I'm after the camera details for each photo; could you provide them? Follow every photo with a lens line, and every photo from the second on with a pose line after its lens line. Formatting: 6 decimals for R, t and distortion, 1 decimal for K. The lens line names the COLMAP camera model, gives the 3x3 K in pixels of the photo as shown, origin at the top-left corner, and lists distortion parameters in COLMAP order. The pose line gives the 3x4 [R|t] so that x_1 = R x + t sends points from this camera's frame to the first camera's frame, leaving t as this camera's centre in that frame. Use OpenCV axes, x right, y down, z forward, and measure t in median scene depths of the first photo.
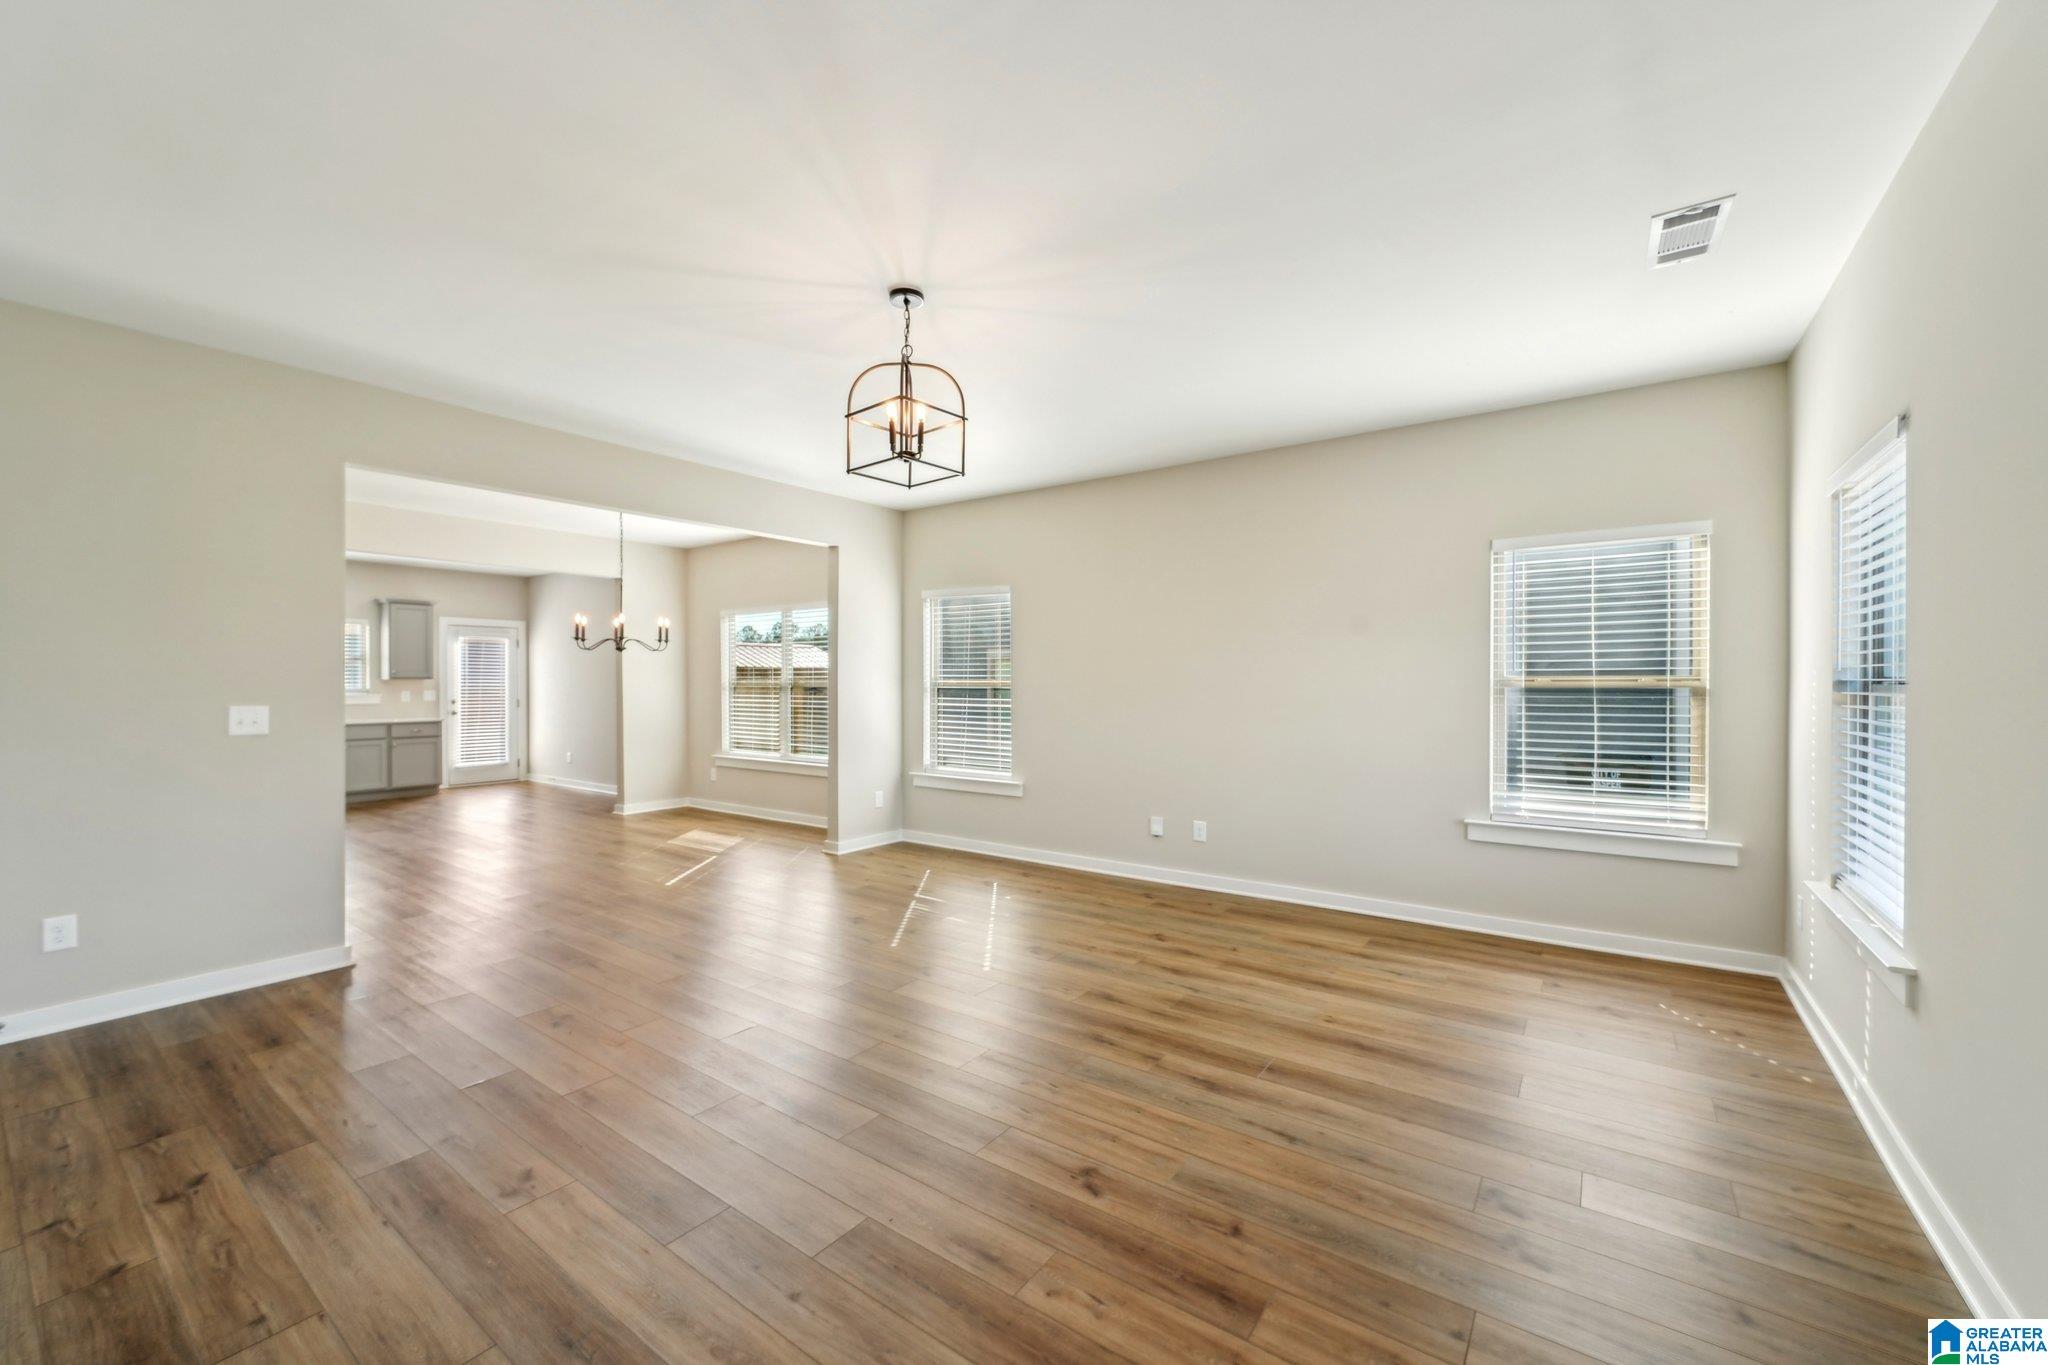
lens RADIAL K [[810.9, 0, 1019.1], [0, 810.9, 690.8], [0, 0, 1]] dist [-0.000507, -0.000003]
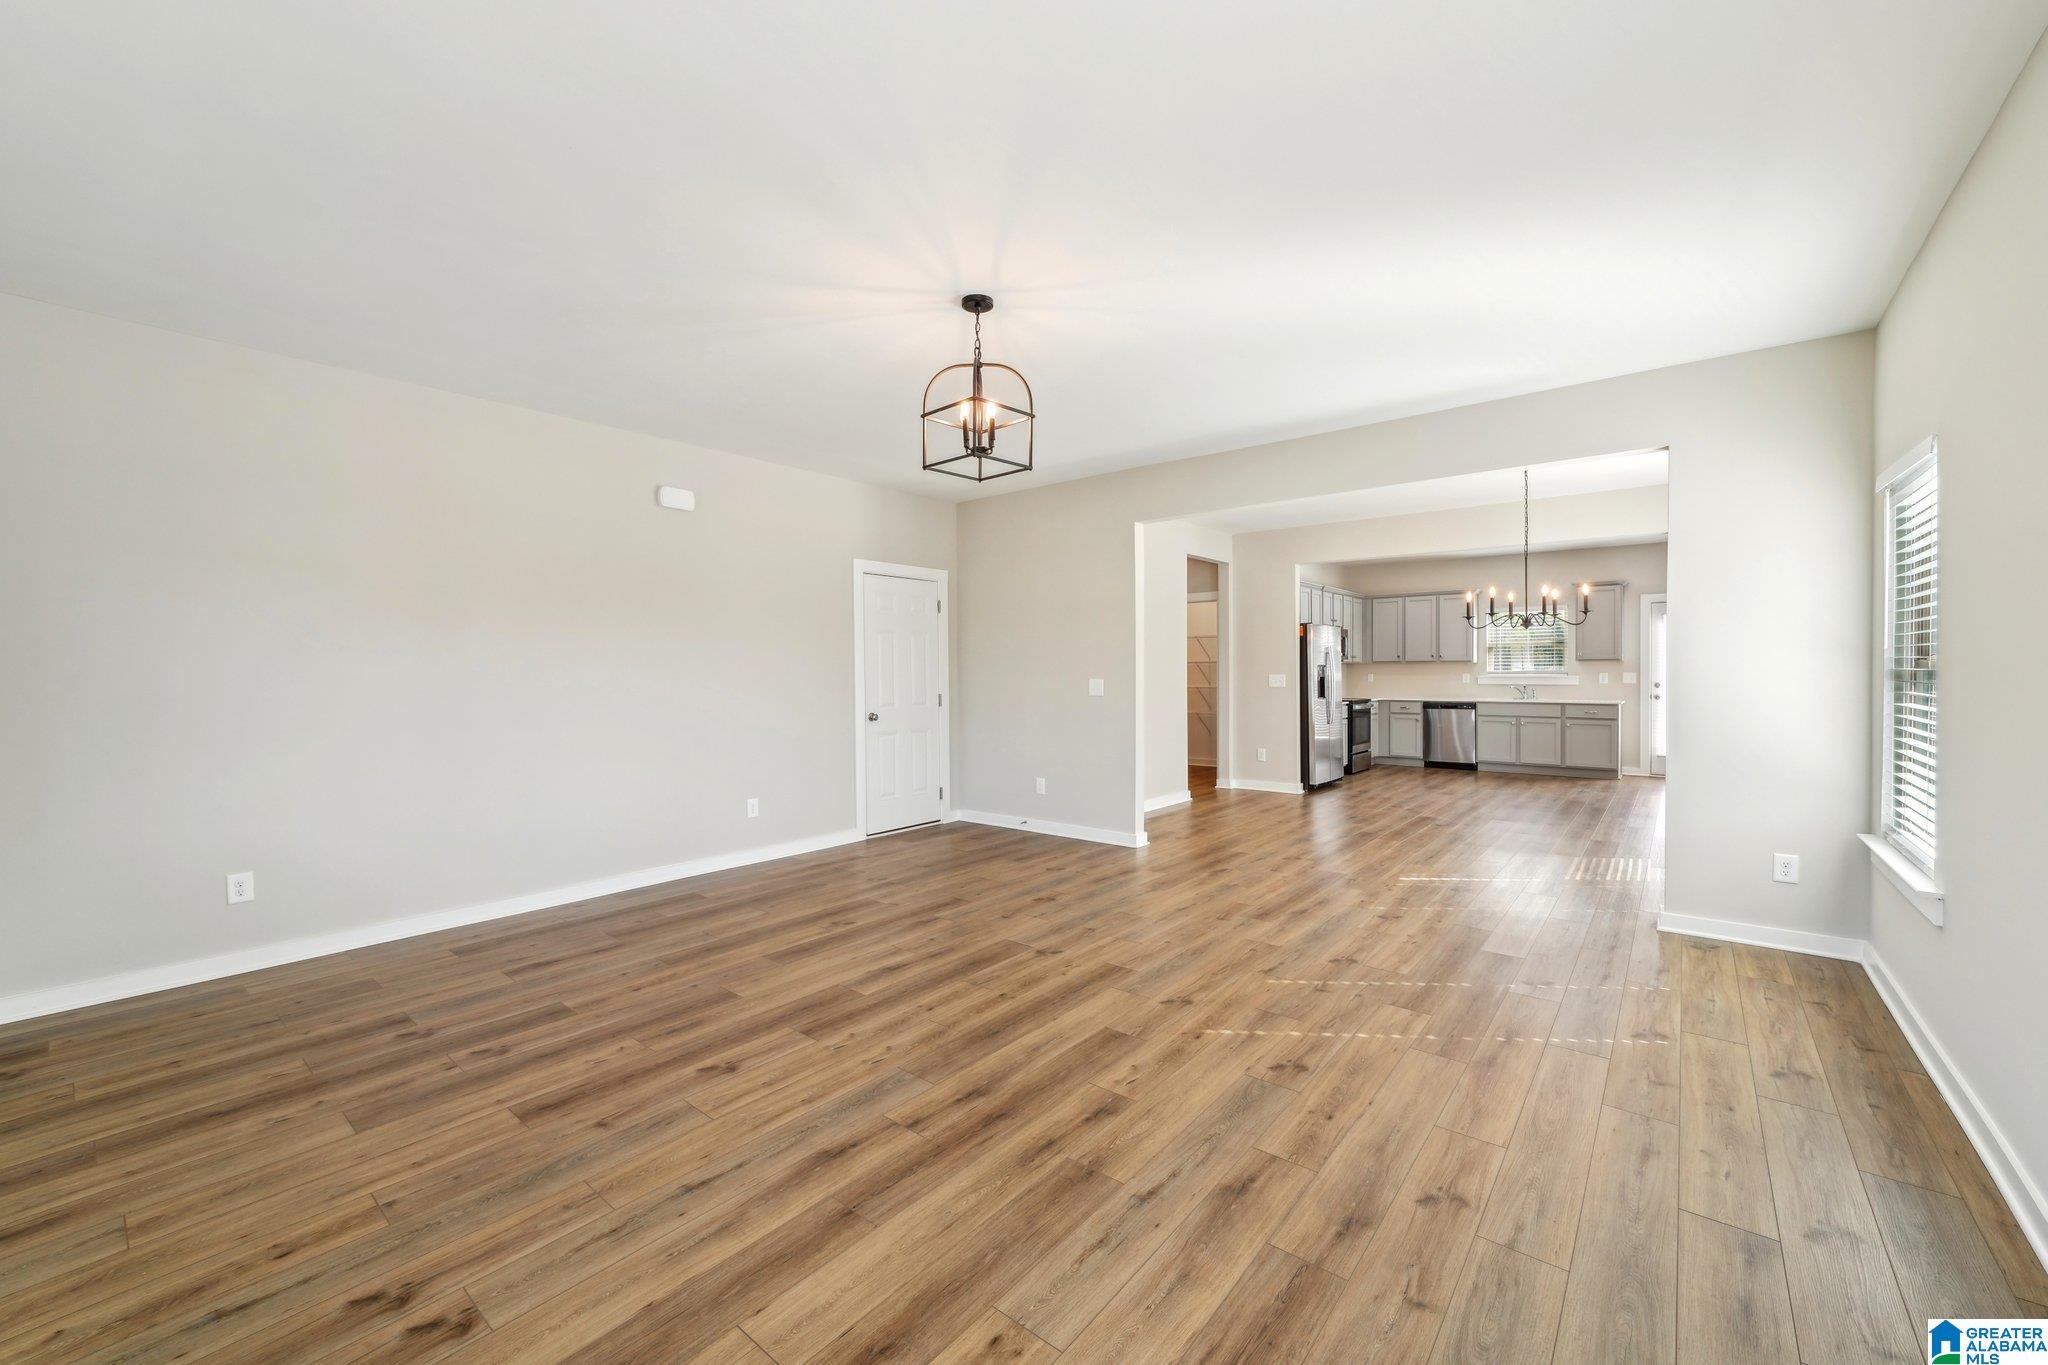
lens RADIAL K [[811.0, 0, 1018.2], [0, 811.0, 667.8], [0, 0, 1]] dist [-0.001407, 0.000095]
pose [[-0.065188, 0.000005, -0.997873, 0.833278], [-0.006712, 0.999977, 0.000444, -0.003208], [0.997850, 0.006727, -0.065186, 0.994366]]
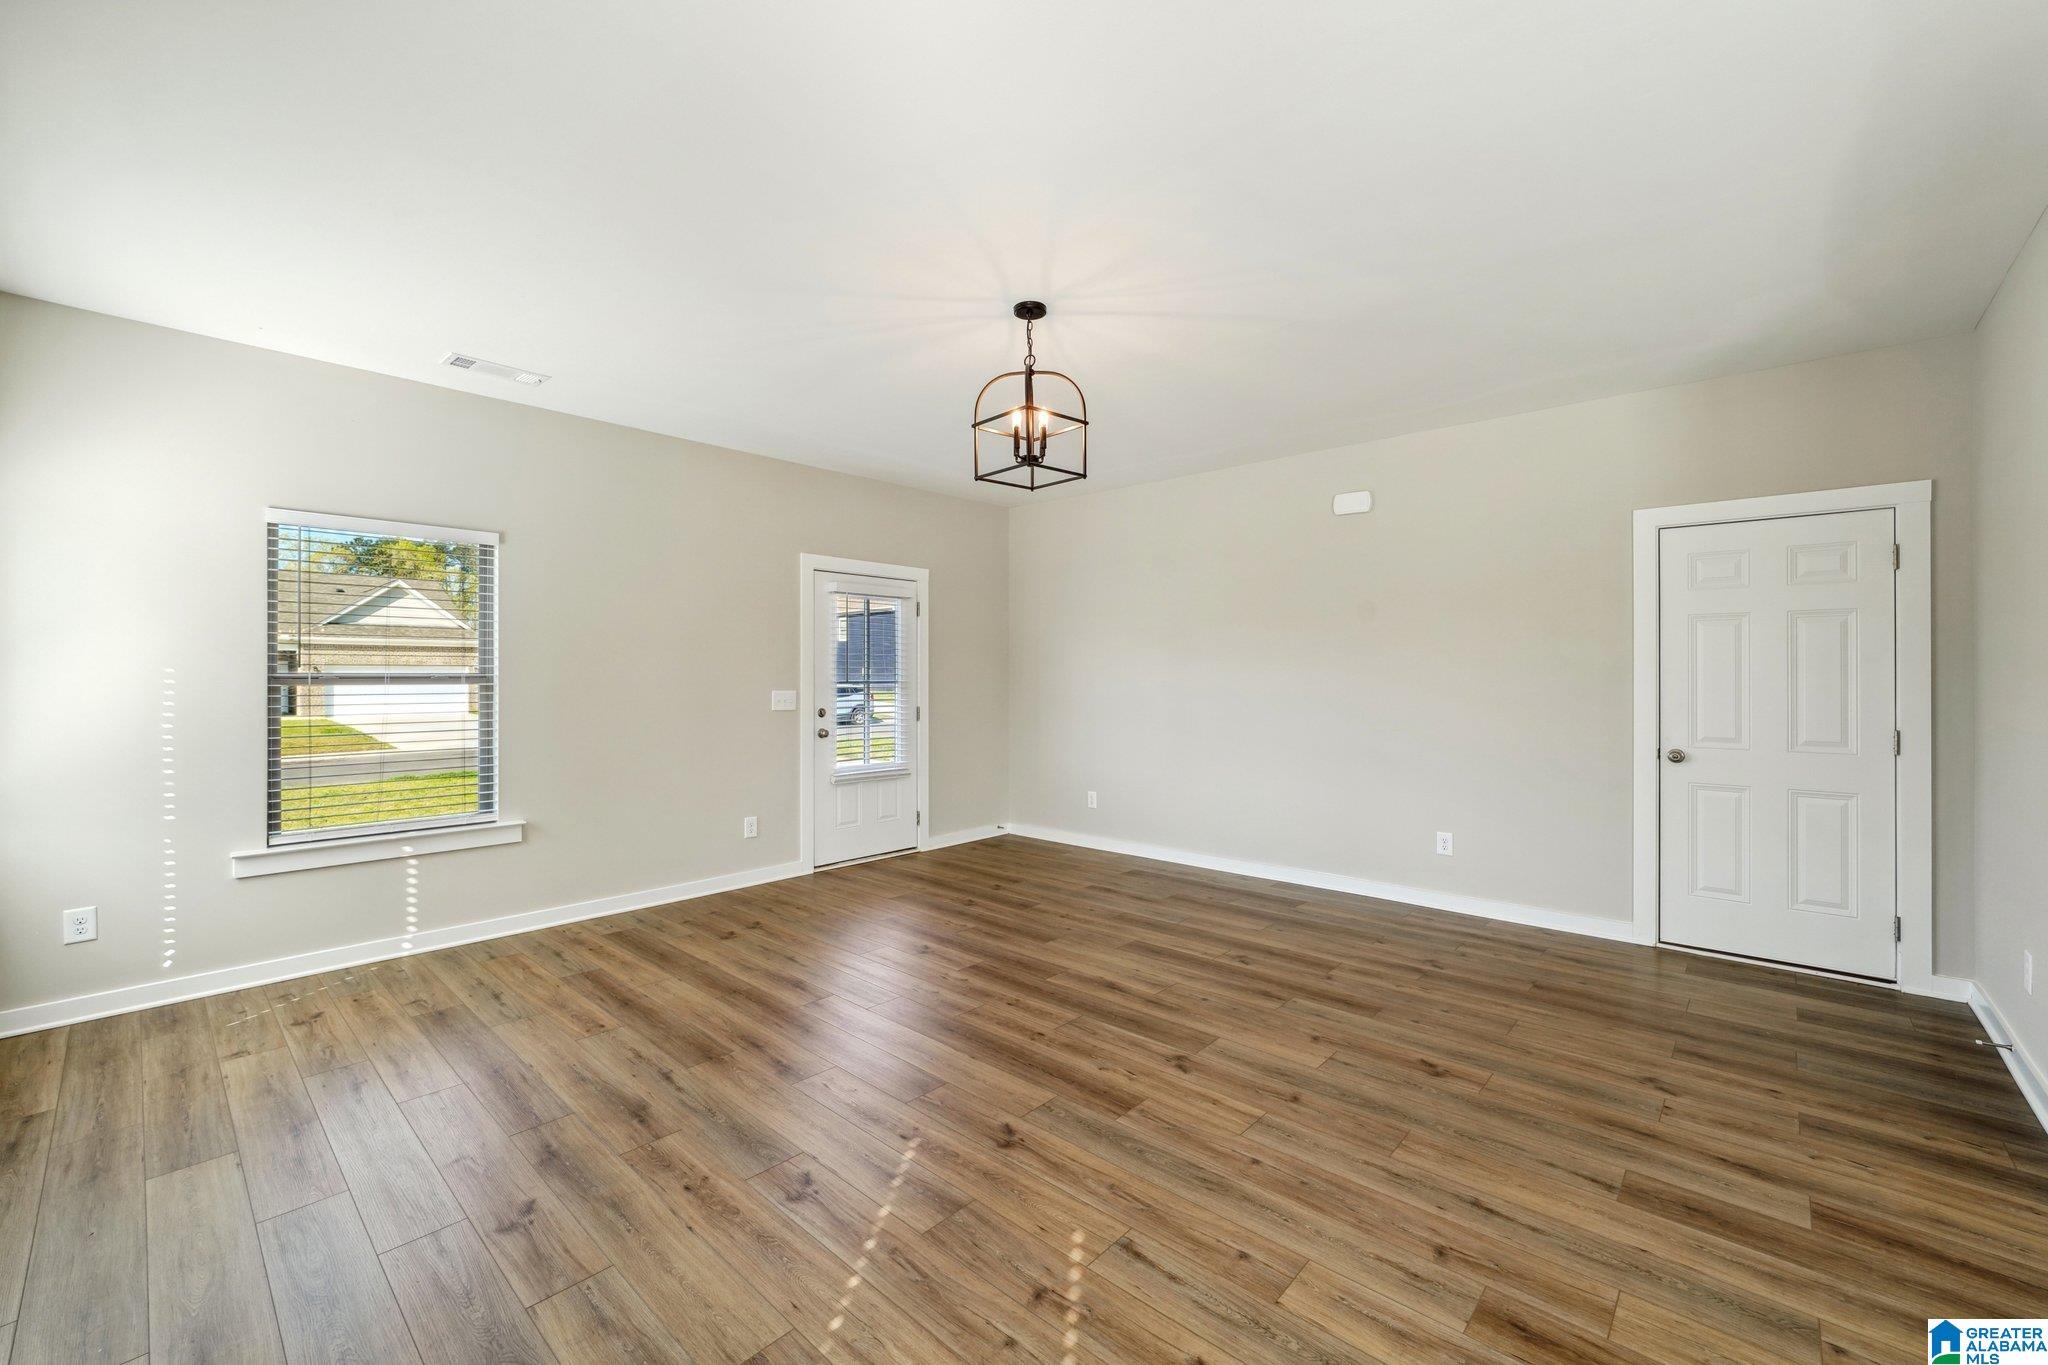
lens RADIAL K [[828.5, 0, 1018.3], [0, 828.5, 676.9], [0, 0, 1]] dist [-0.001216, 0.000170]
pose [[-0.993121, 0.001317, 0.117082, -0.220860], [0.003433, 0.999834, 0.017870, -0.025351], [-0.117039, 0.018150, -0.992961, 1.828585]]
